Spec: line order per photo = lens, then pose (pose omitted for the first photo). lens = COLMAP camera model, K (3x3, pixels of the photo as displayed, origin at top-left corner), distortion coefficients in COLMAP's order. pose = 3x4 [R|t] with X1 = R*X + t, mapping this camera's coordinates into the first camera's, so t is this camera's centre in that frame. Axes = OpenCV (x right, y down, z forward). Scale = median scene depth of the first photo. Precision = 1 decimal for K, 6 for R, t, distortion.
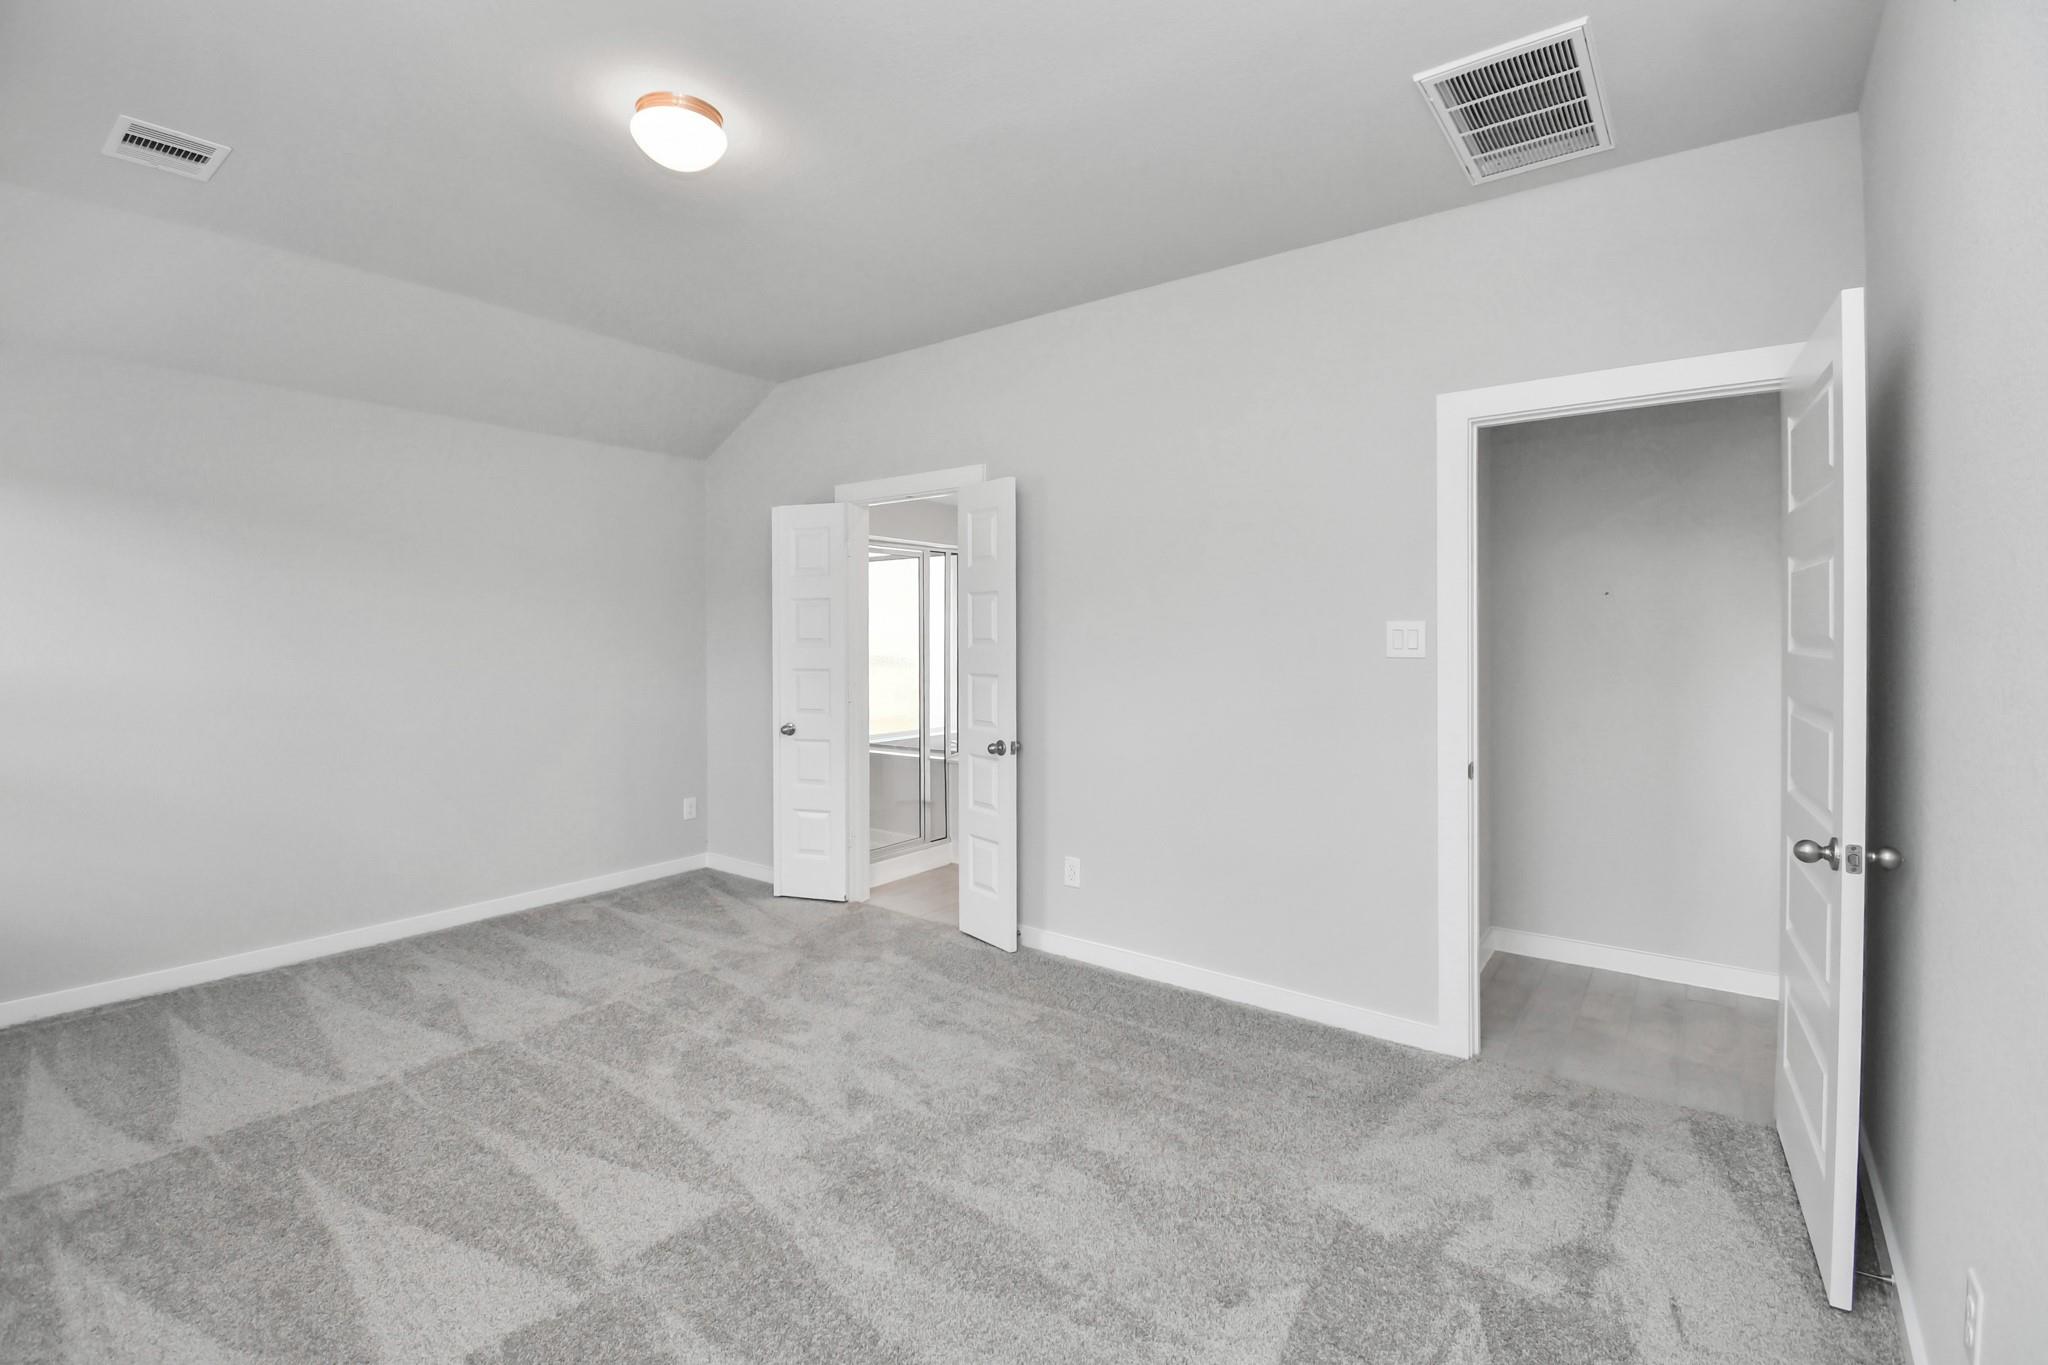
lens RADIAL K [[908.3, 0, 1015.1], [0, 908.3, 680.3], [0, 0, 1]] dist [0.021389, -0.024949]
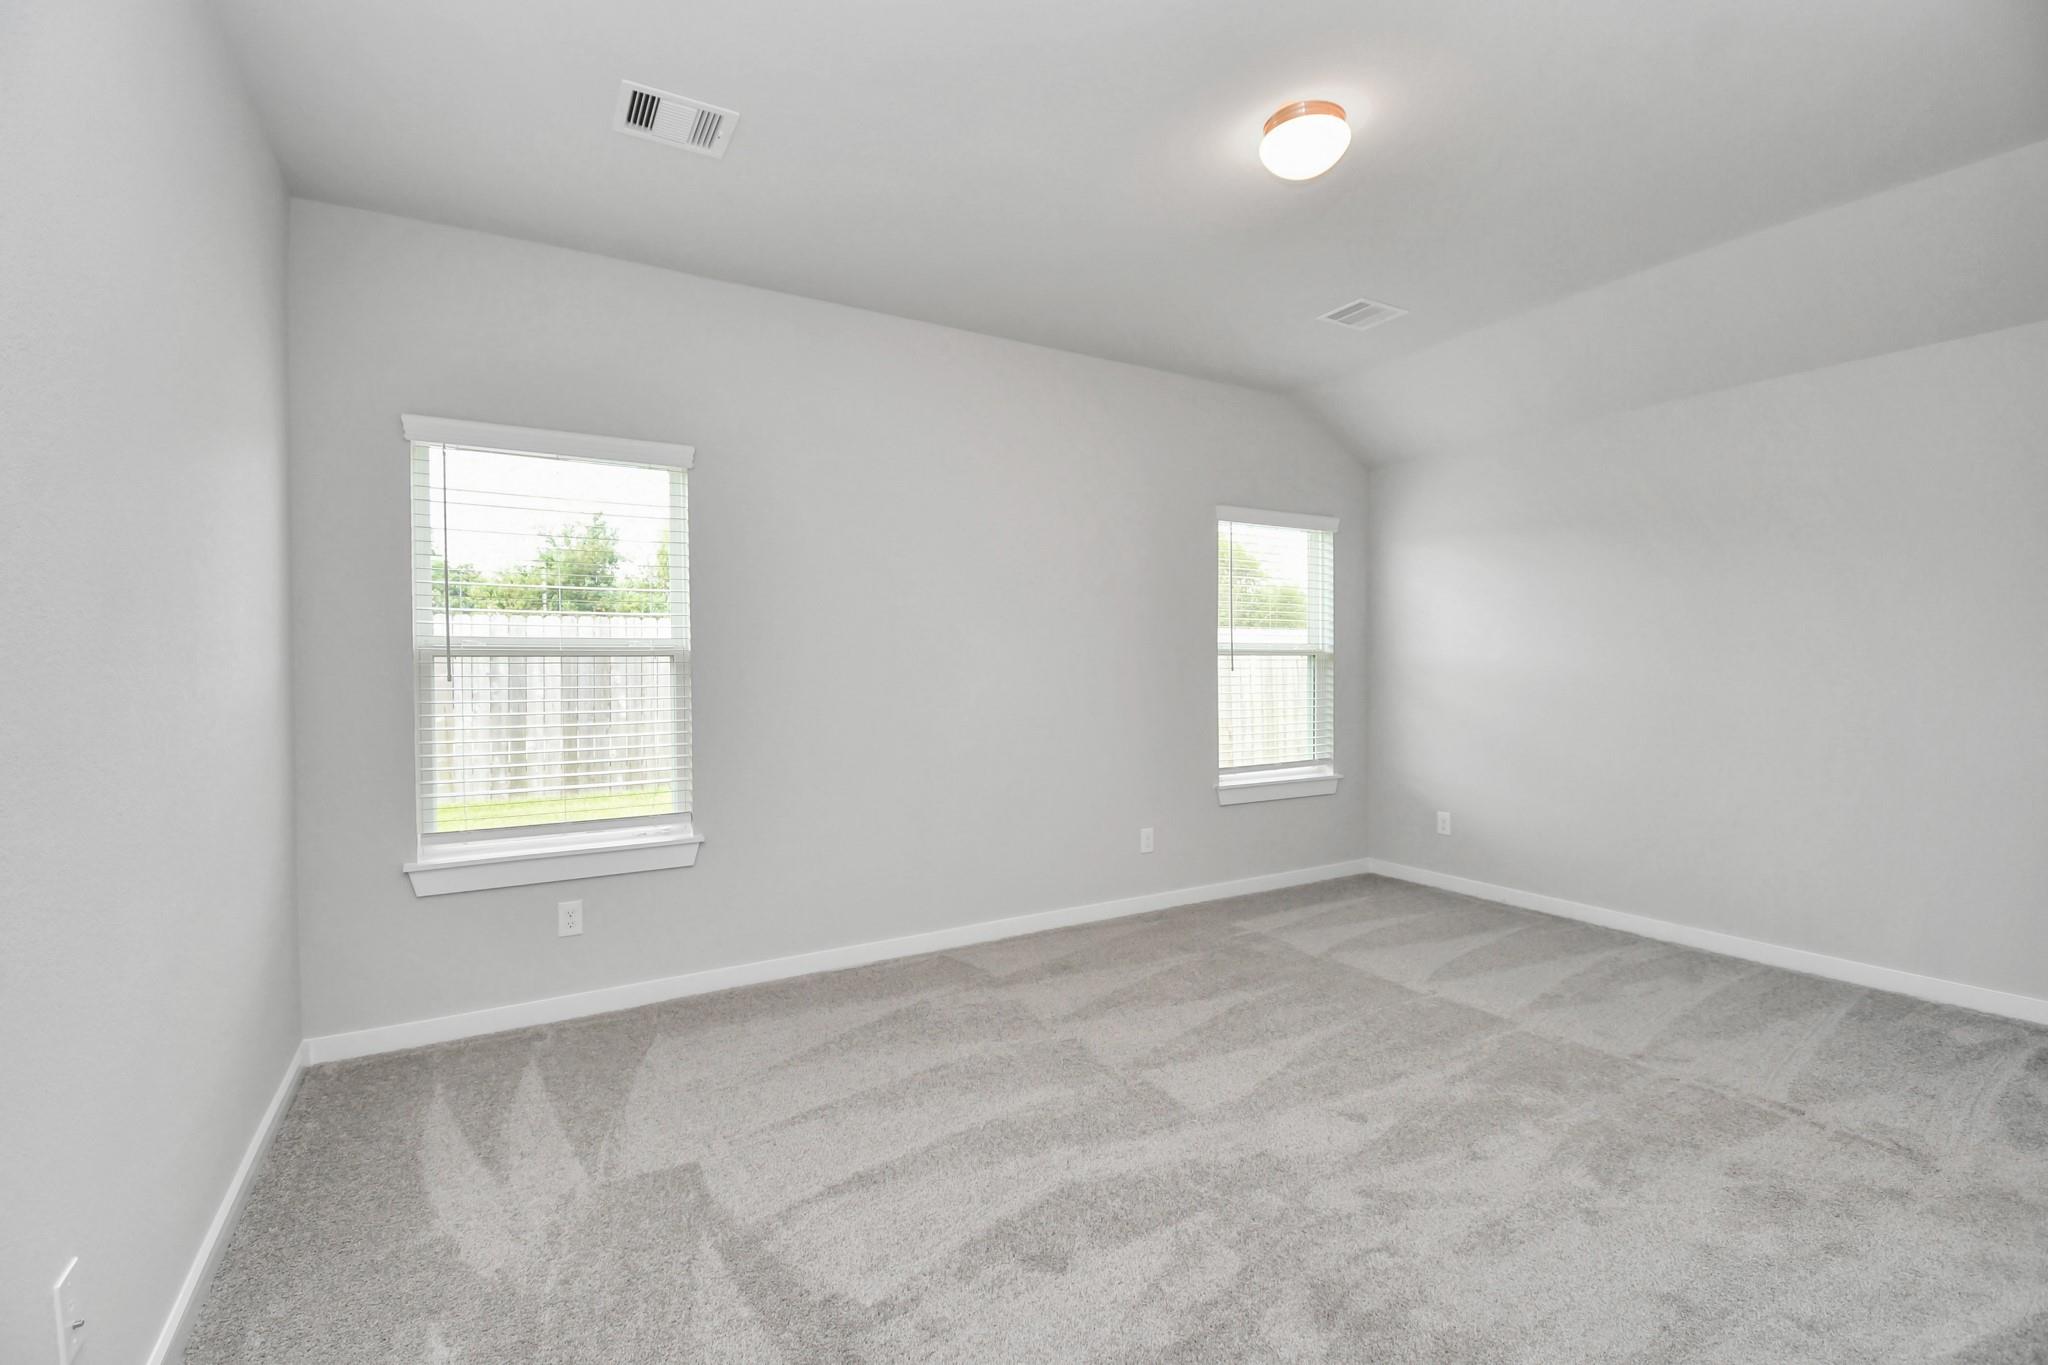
lens RADIAL K [[908.3, 0, 1015.1], [0, 908.3, 680.3], [0, 0, 1]] dist [0.021389, -0.024949]
pose [[-0.372394, 0.018336, -0.927893, 0.559284], [-0.040692, 0.998521, 0.036062, 0.002864], [0.927182, 0.051188, -0.371097, 0.820414]]
